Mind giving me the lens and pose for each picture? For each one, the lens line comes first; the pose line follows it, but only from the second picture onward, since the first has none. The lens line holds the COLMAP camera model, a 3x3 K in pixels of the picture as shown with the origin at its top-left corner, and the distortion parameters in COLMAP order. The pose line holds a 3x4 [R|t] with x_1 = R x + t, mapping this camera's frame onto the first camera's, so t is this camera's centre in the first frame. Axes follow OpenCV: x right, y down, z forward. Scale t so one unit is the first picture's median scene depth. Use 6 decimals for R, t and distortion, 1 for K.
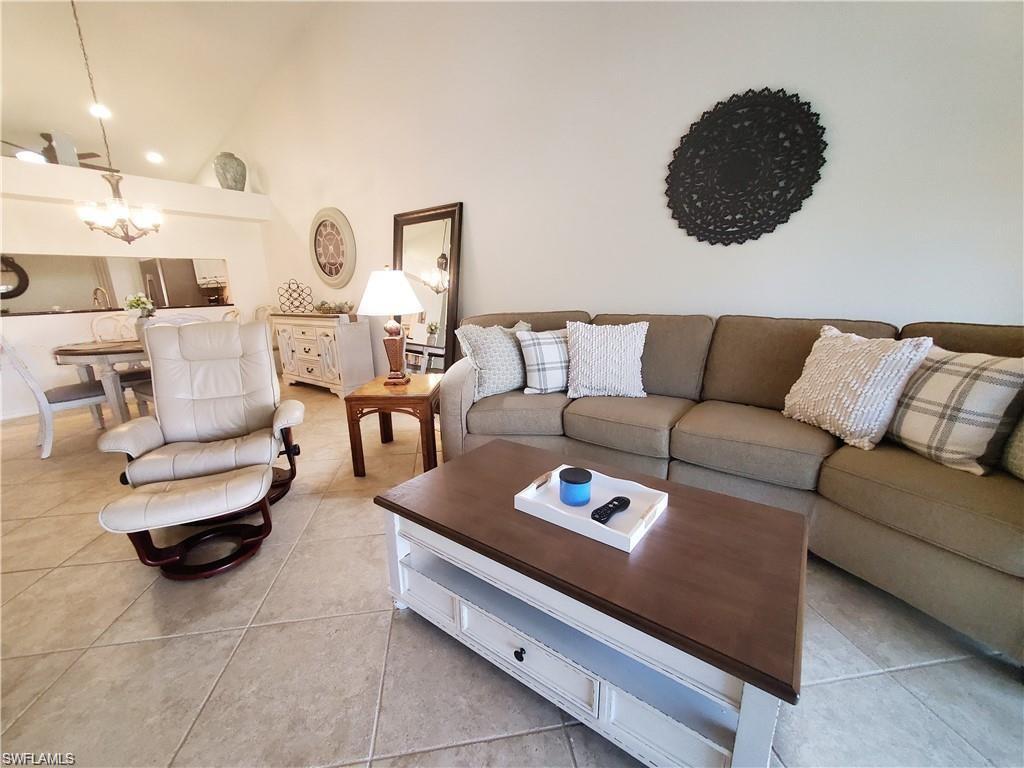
lens RADIAL K [[407.0, 0, 501.8], [0, 407.0, 389.1], [0, 0, 1]] dist [-0.001579, -0.000776]
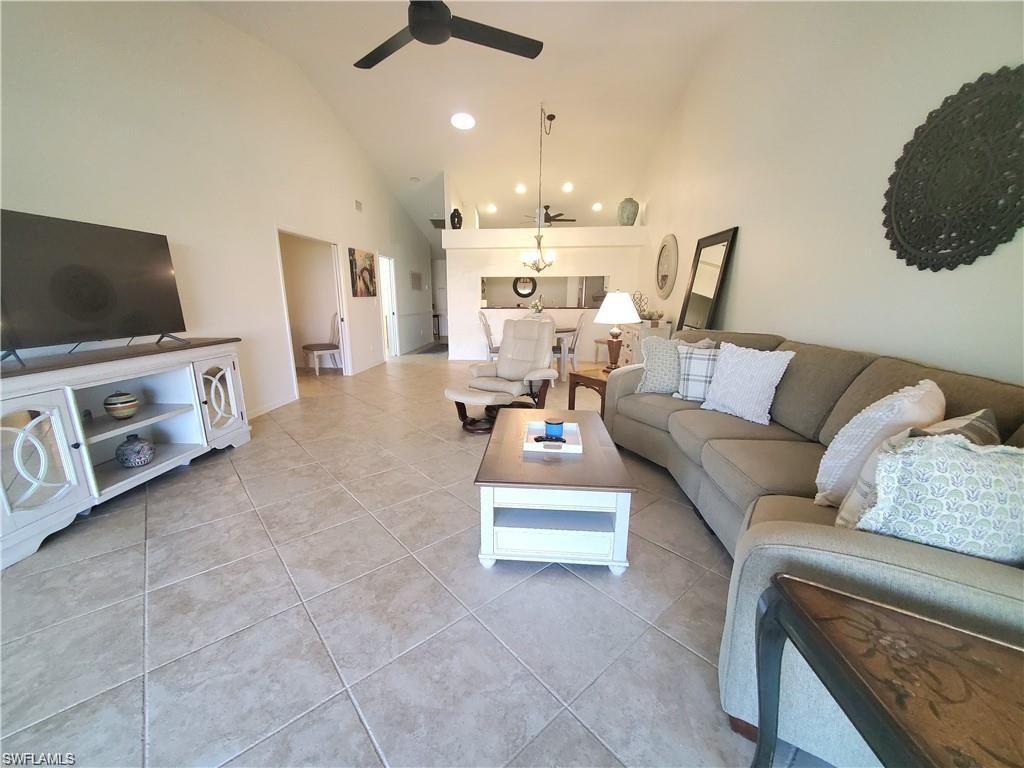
lens RADIAL K [[404.9, 0, 500.6], [0, 404.9, 390.2], [0, 0, 1]] dist [-0.000310, -0.000918]
pose [[0.528858, 0.216862, -0.820537, 0.766101], [-0.216976, 0.969223, 0.116312, -0.035409], [0.820506, 0.116524, 0.559635, -0.102106]]
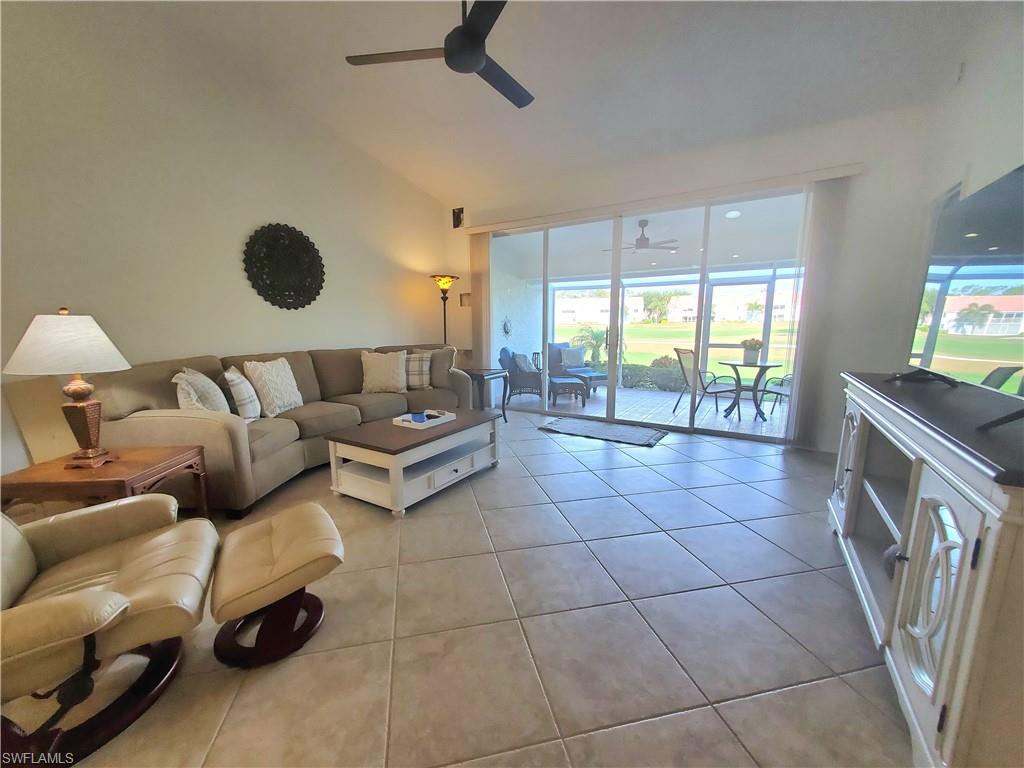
lens RADIAL K [[404.9, 0, 500.6], [0, 404.9, 390.2], [0, 0, 1]] dist [-0.000310, -0.000918]
pose [[-0.066669, -0.139360, 0.987995, -1.109068], [0.254916, 0.954958, 0.151901, -0.070645], [-0.964662, 0.261983, -0.028141, 0.296205]]
